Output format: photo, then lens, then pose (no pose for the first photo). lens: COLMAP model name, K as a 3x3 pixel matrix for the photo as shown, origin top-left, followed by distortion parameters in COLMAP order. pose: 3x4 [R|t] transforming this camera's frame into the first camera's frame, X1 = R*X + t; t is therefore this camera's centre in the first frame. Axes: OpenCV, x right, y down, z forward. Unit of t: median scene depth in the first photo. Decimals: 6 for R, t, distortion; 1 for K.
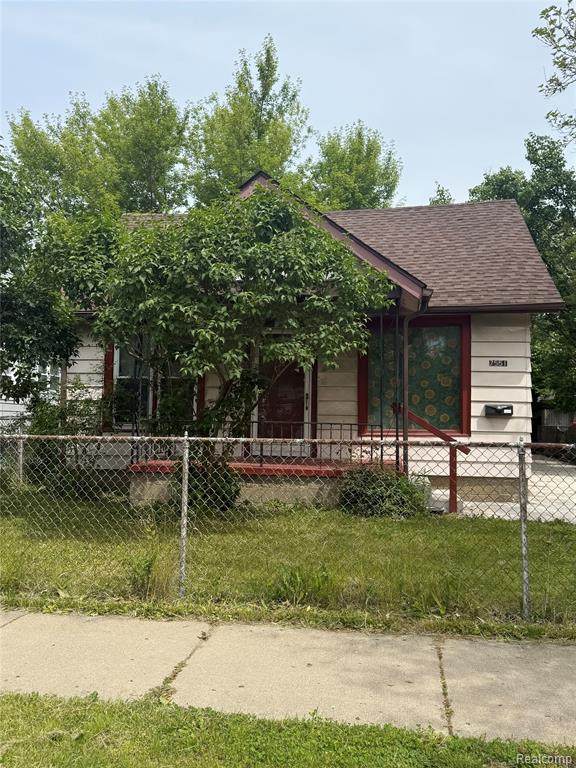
lens RADIAL K [[695.2, 0, 288.0], [0, 695.2, 384.0], [0, 0, 1]] dist [0.001117, 0.003684]
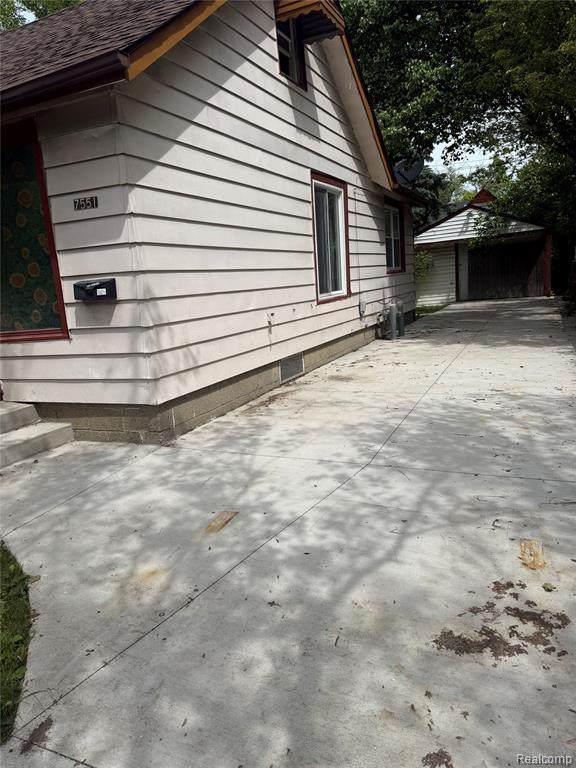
lens RADIAL K [[571.5, 0, 288.0], [0, 571.5, 384.0], [0, 0, 1]] dist [0.005096, -0.004022]
pose [[0.961784, -0.043790, -0.270284, 0.569181], [0.107397, 0.968358, 0.225274, 0.023245], [0.251867, -0.245692, 0.936055, 0.584484]]
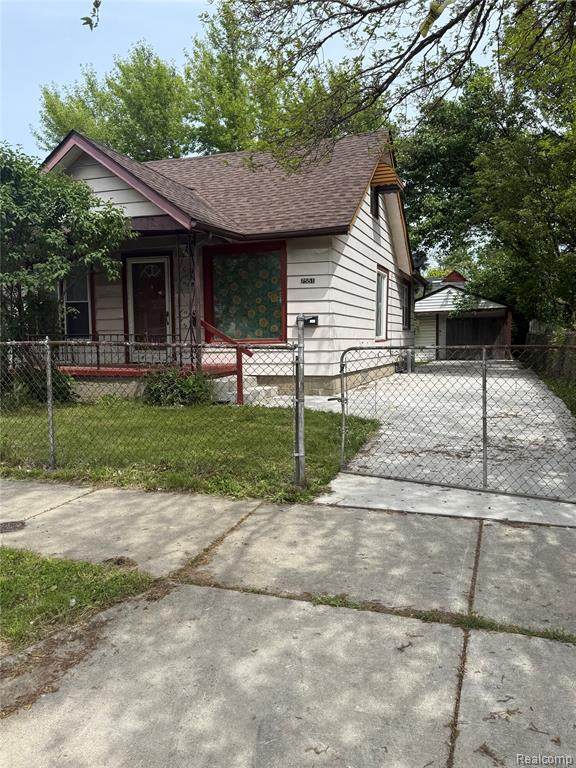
lens RADIAL K [[584.2, 0, 288.0], [0, 584.2, 384.0], [0, 0, 1]] dist [0.049932, -0.003422]
pose [[0.980975, -0.009180, -0.193915, 0.461003], [0.034382, 0.991306, 0.127002, 0.016807], [0.191063, -0.131253, 0.972763, -0.001272]]
